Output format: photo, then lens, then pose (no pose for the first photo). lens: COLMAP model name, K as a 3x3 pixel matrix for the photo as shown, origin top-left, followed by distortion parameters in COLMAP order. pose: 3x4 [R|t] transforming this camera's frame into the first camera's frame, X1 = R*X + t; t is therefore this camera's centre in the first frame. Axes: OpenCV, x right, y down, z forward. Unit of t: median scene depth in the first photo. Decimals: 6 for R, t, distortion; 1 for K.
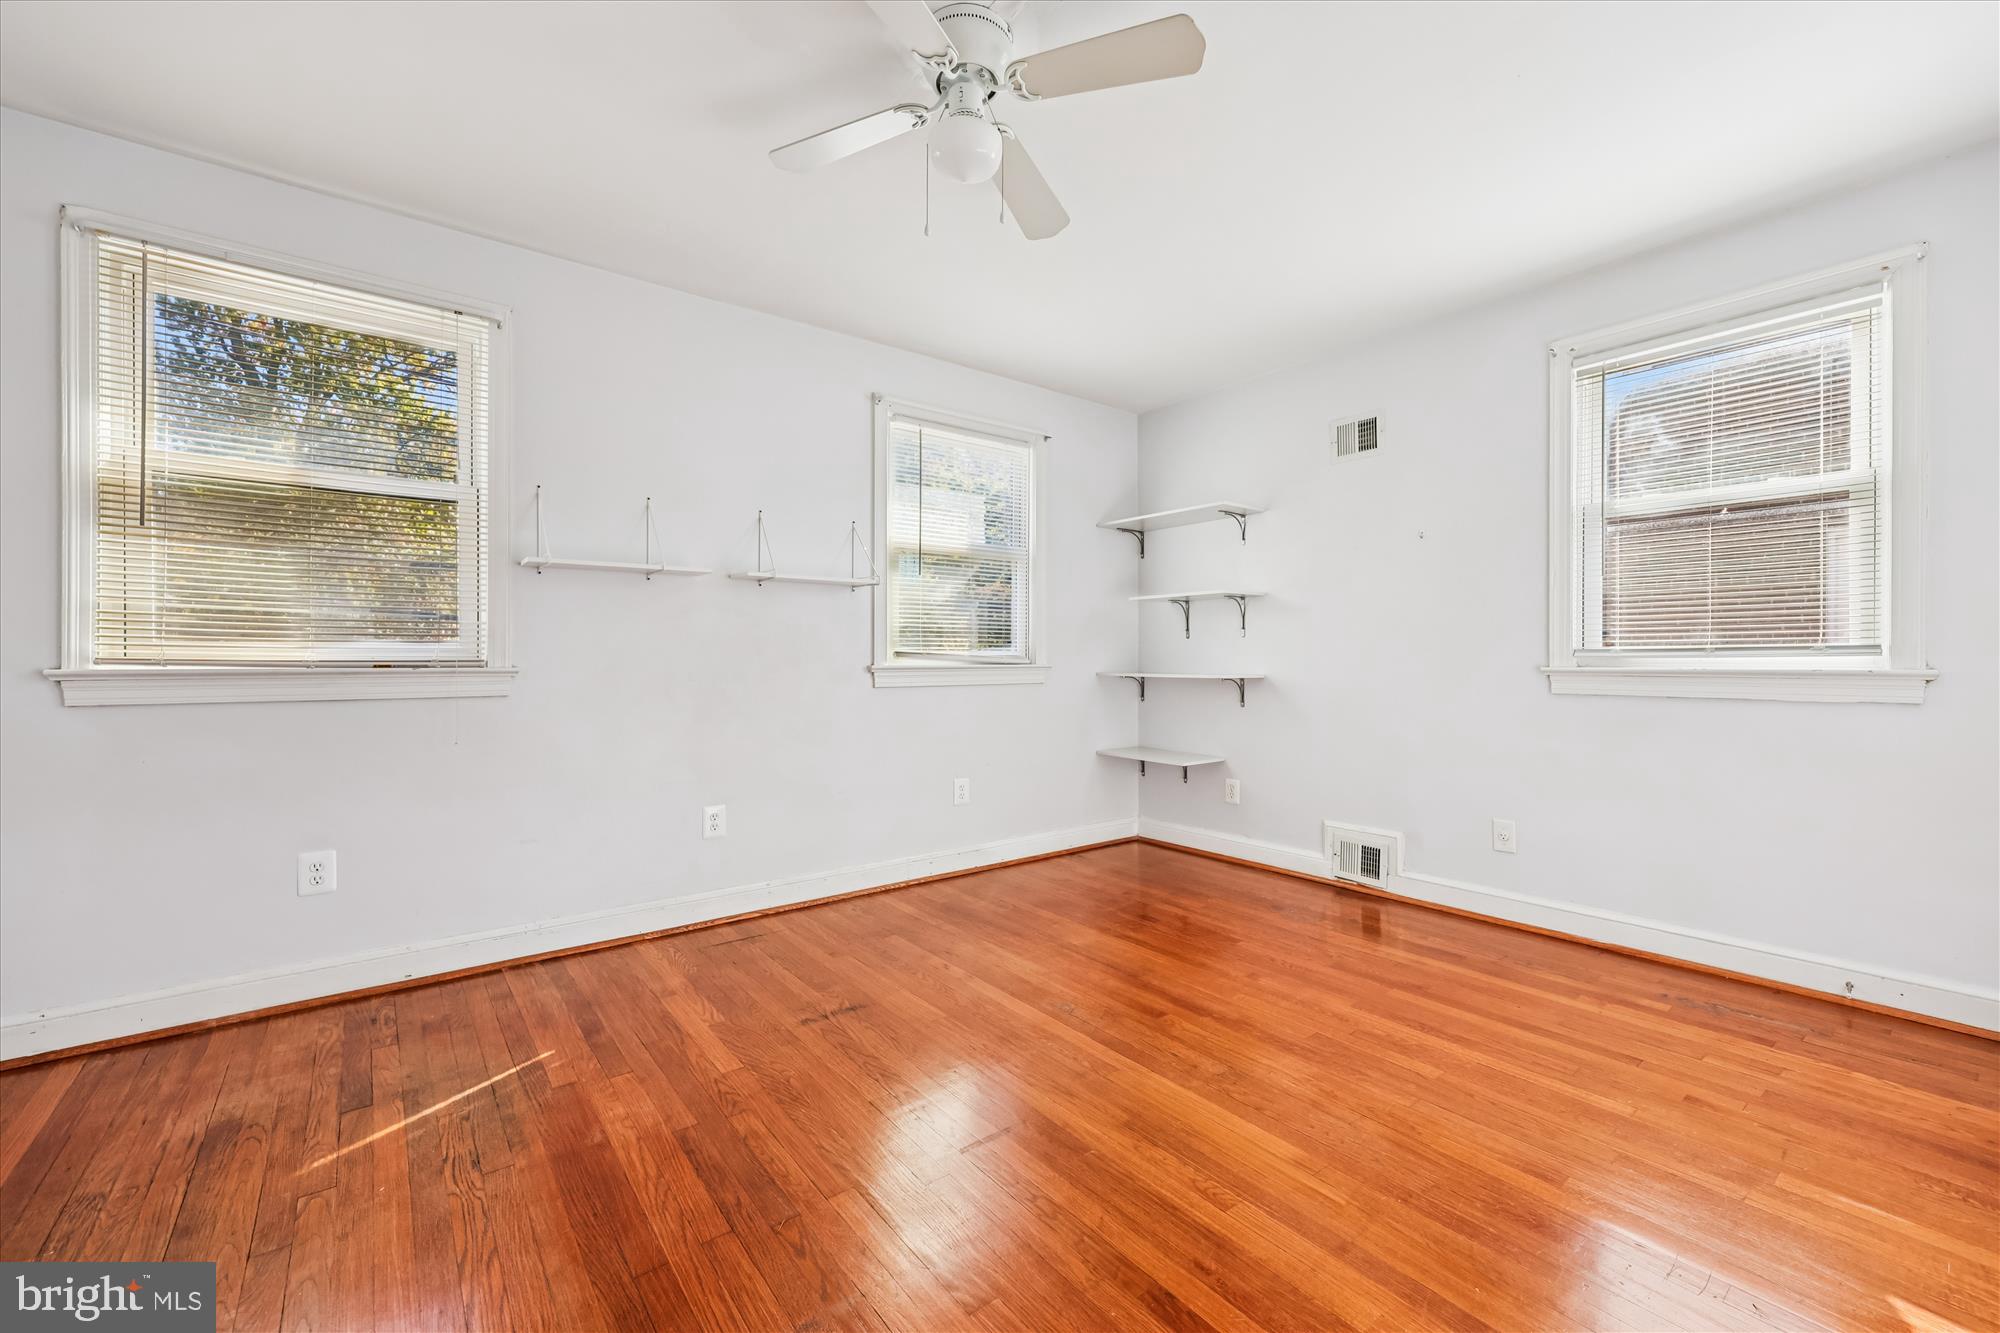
lens RADIAL K [[799.5, 0, 1006.3], [0, 799.5, 667.3], [0, 0, 1]] dist [0.002710, -0.000073]
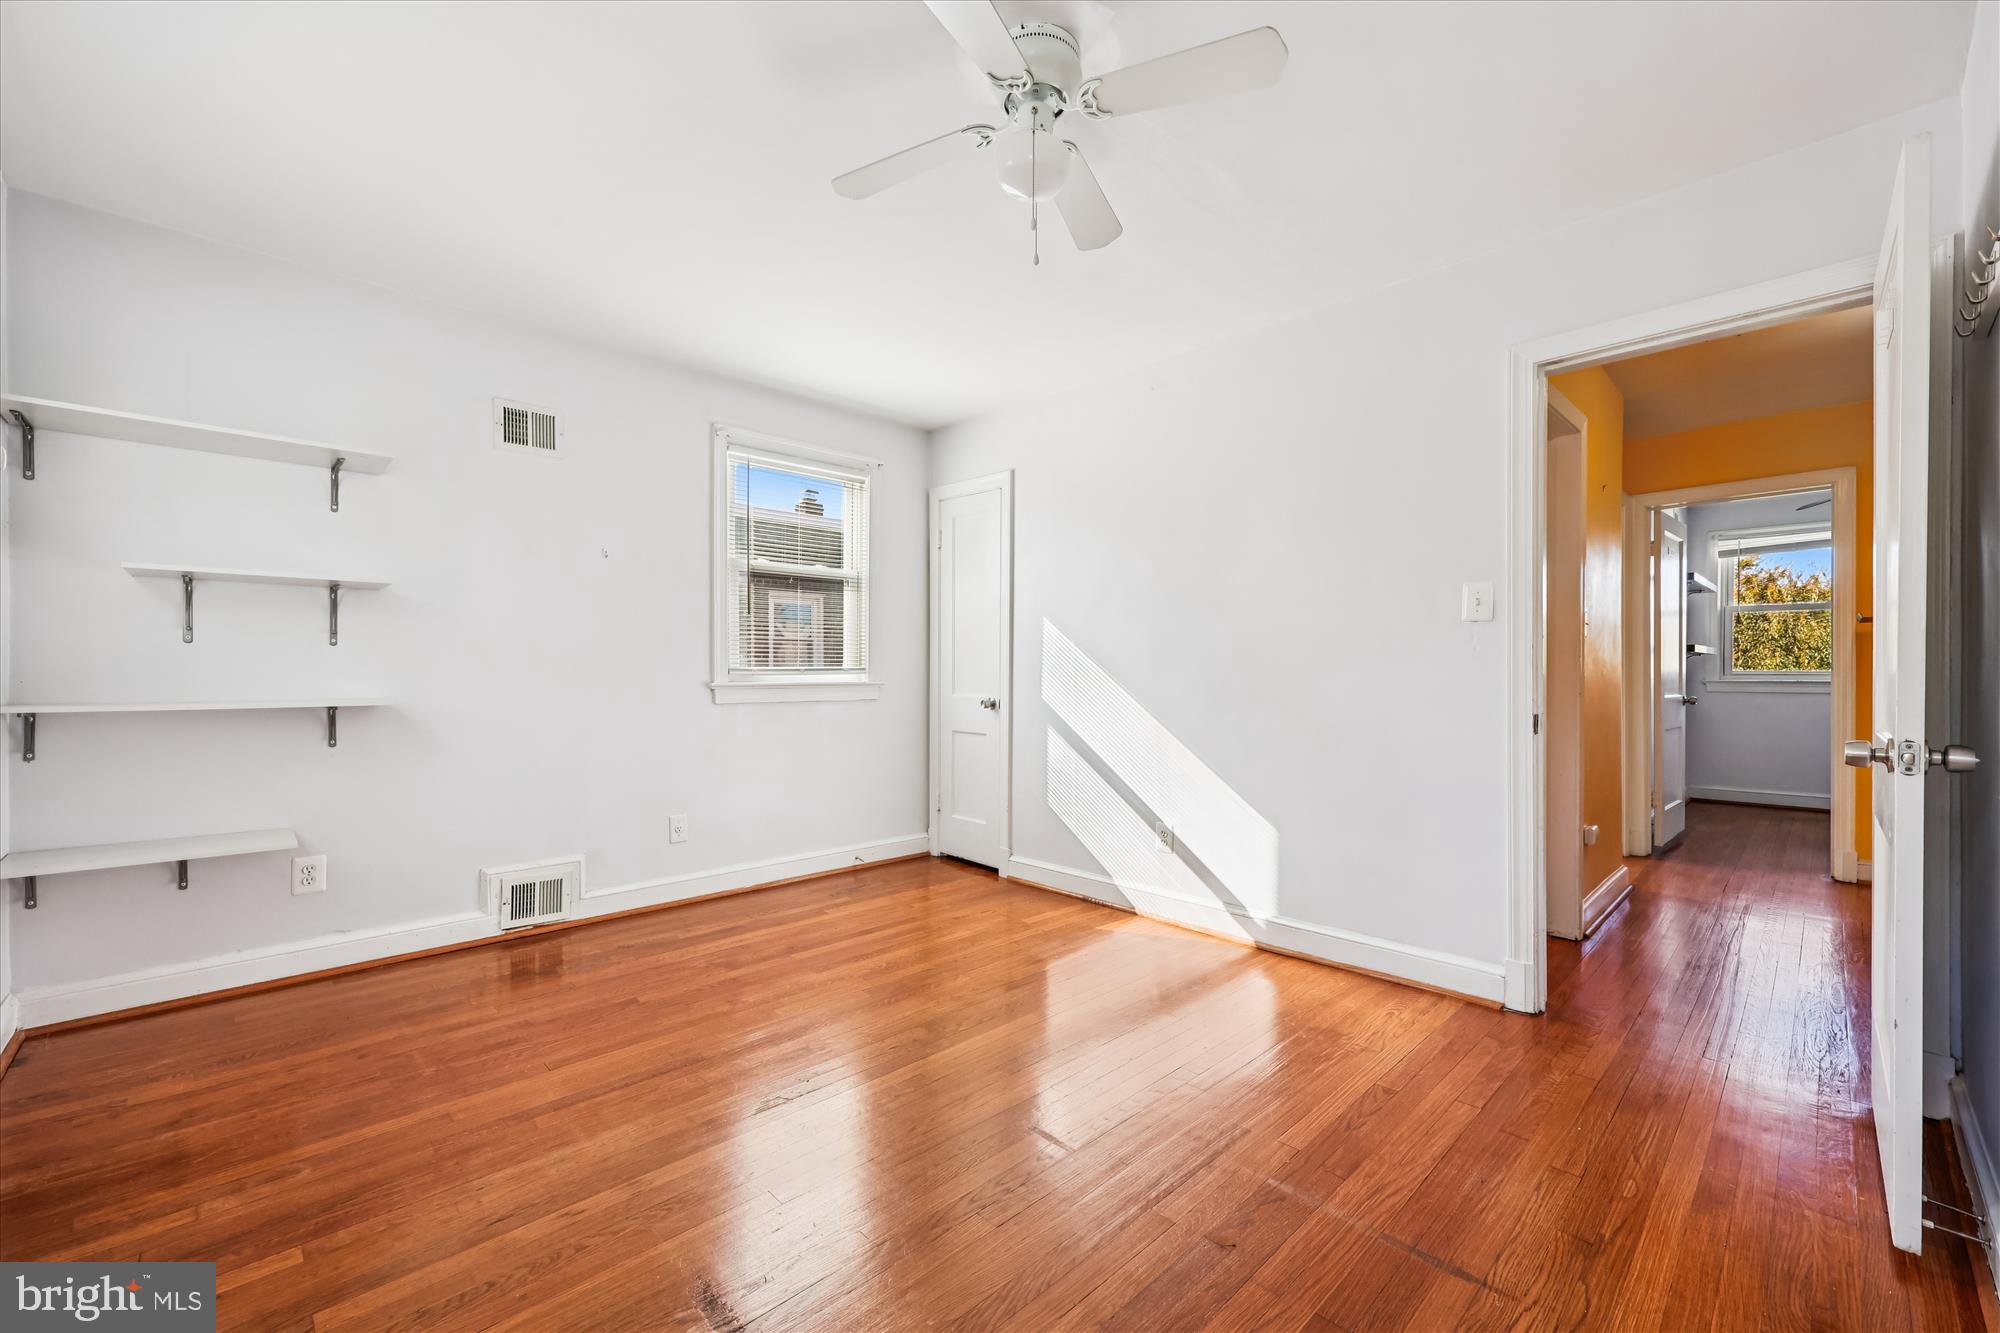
lens RADIAL K [[799.5, 0, 1006.3], [0, 799.5, 667.3], [0, 0, 1]] dist [0.002710, -0.000073]
pose [[-0.095449, 0.007952, 0.995403, -0.700526], [0.008241, 0.999940, -0.007198, -0.014810], [-0.995400, 0.007516, -0.095509, 0.755385]]
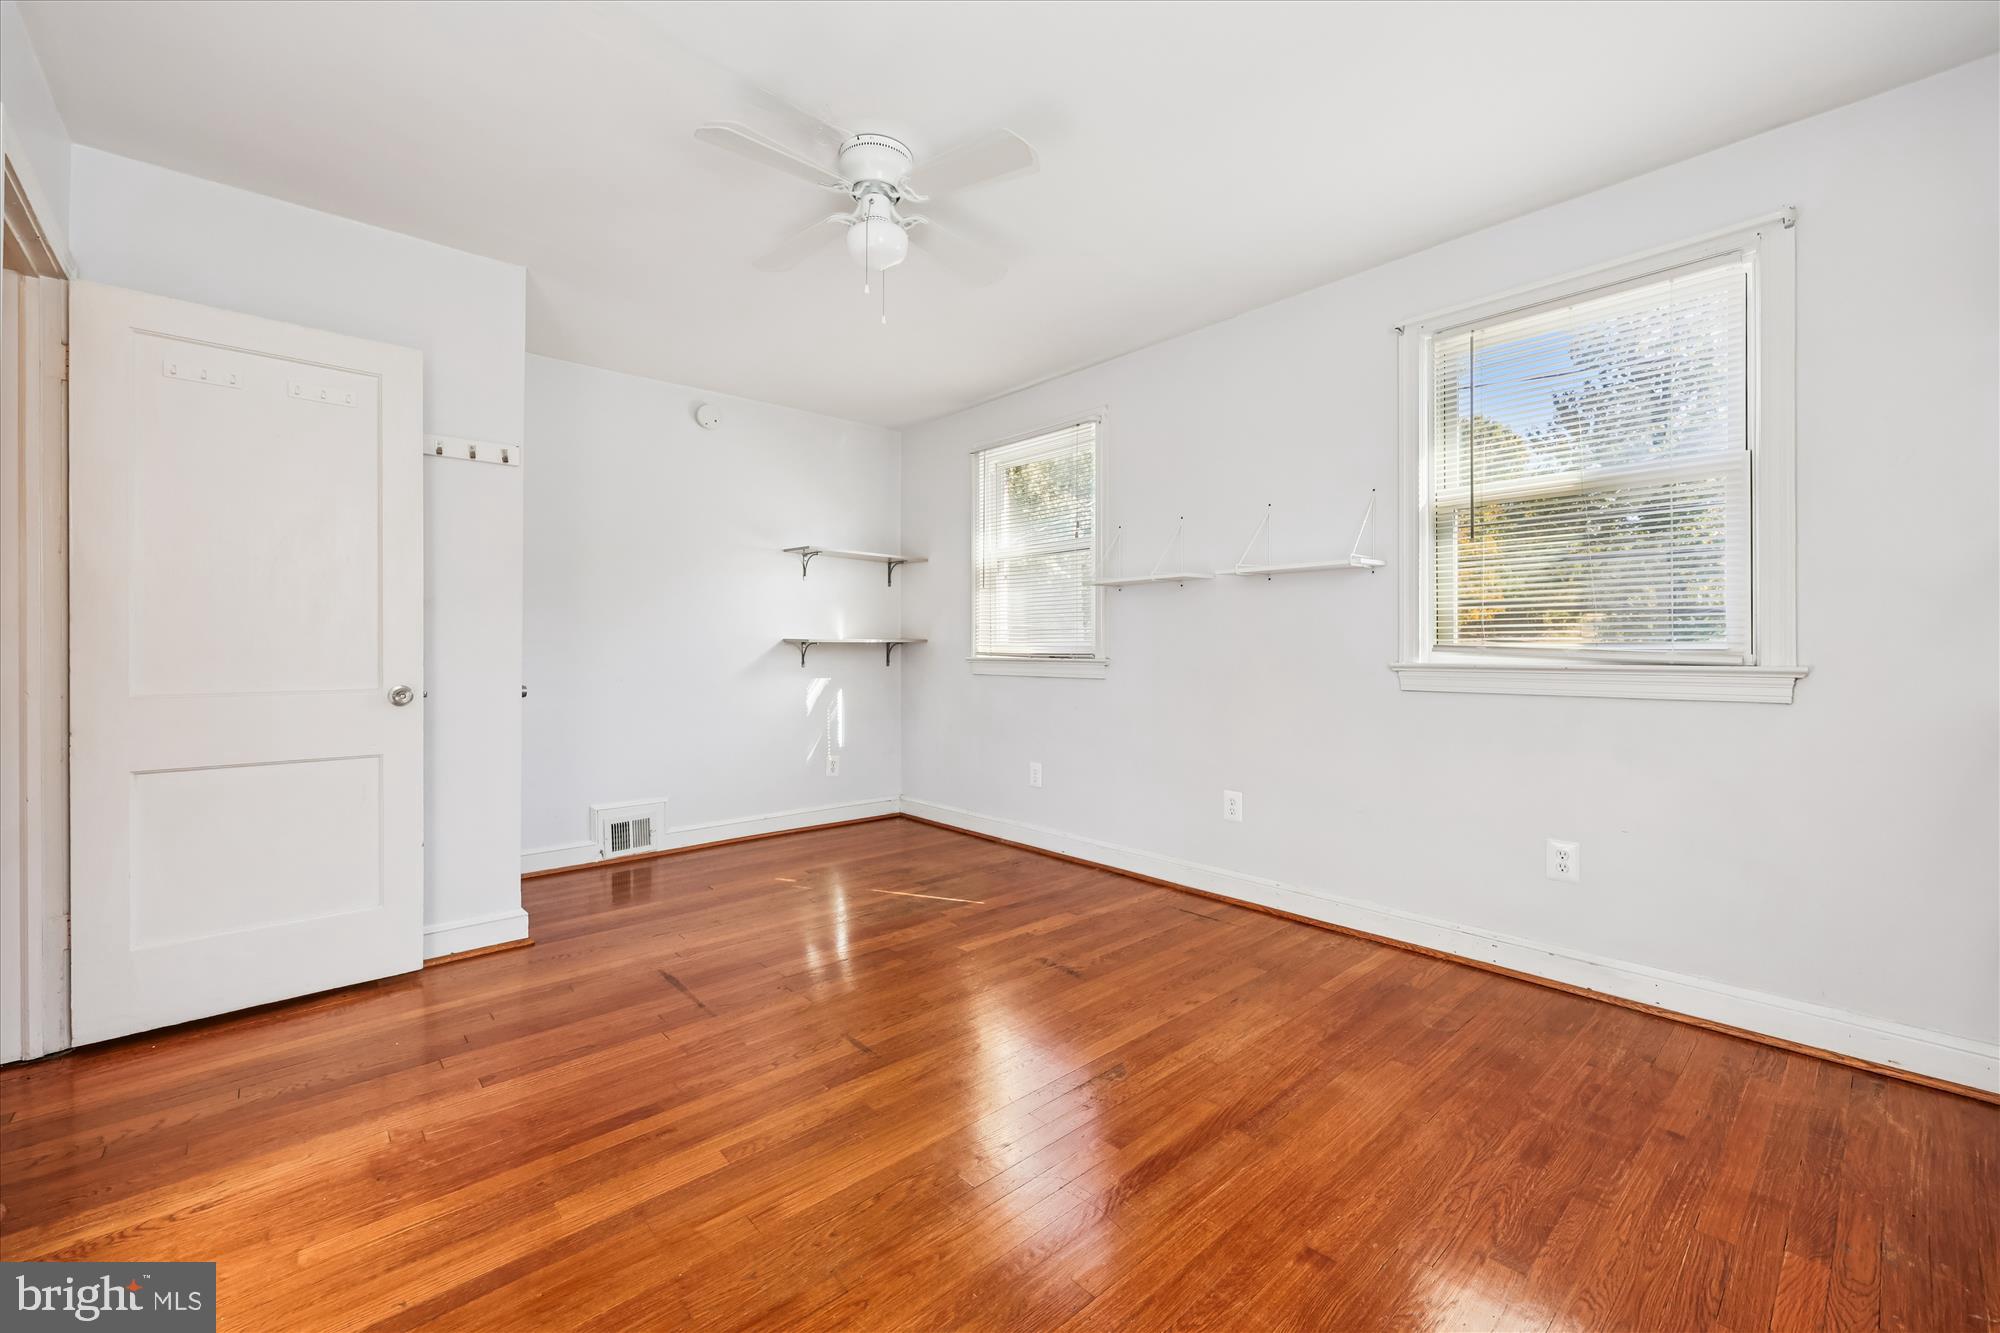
lens RADIAL K [[813.9, 0, 1035.4], [0, 813.9, 654.1], [0, 0, 1]] dist [-0.001743, -0.000278]
pose [[0.089908, 0.006729, -0.995927, 0.823694], [-0.008673, 0.999945, 0.005974, -0.016883], [0.995912, 0.008101, 0.089961, 0.758819]]
